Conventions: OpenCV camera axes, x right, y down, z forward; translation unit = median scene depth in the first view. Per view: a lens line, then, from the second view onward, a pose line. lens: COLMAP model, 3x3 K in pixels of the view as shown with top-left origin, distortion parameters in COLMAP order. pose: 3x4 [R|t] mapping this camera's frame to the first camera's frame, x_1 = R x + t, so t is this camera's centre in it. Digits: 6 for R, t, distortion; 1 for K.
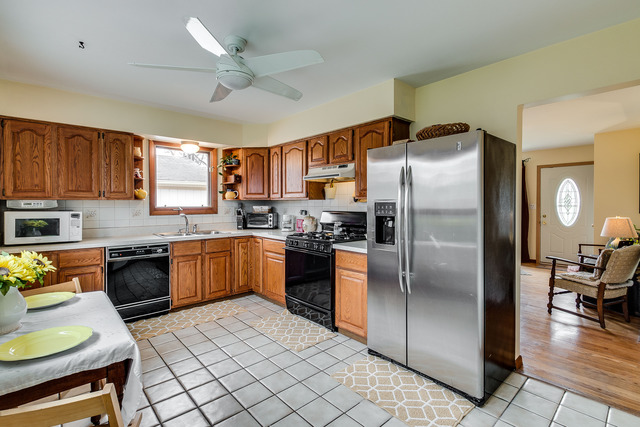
lens RADIAL K [[300.4, 0, 321.1], [0, 300.4, 209.1], [0, 0, 1]] dist [0.003428, -0.001755]
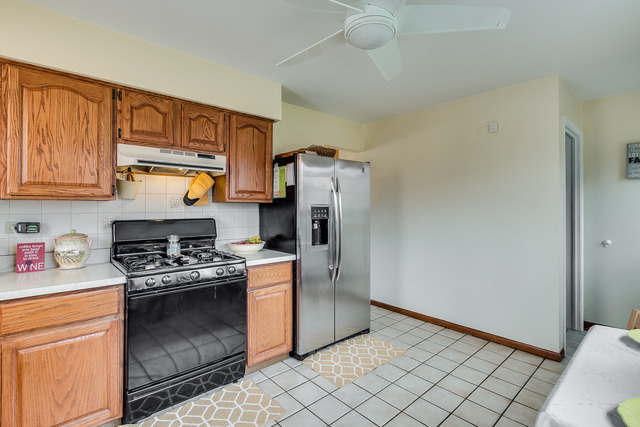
lens RADIAL K [[300.4, 0, 319.7], [0, 300.4, 206.7], [0, 0, 1]] dist [0.003428, -0.001755]
pose [[0.014022, -0.001693, 0.999900, -0.457773], [0.017711, 0.999842, 0.001444, -0.012601], [-0.999745, 0.017689, 0.014049, 0.511798]]
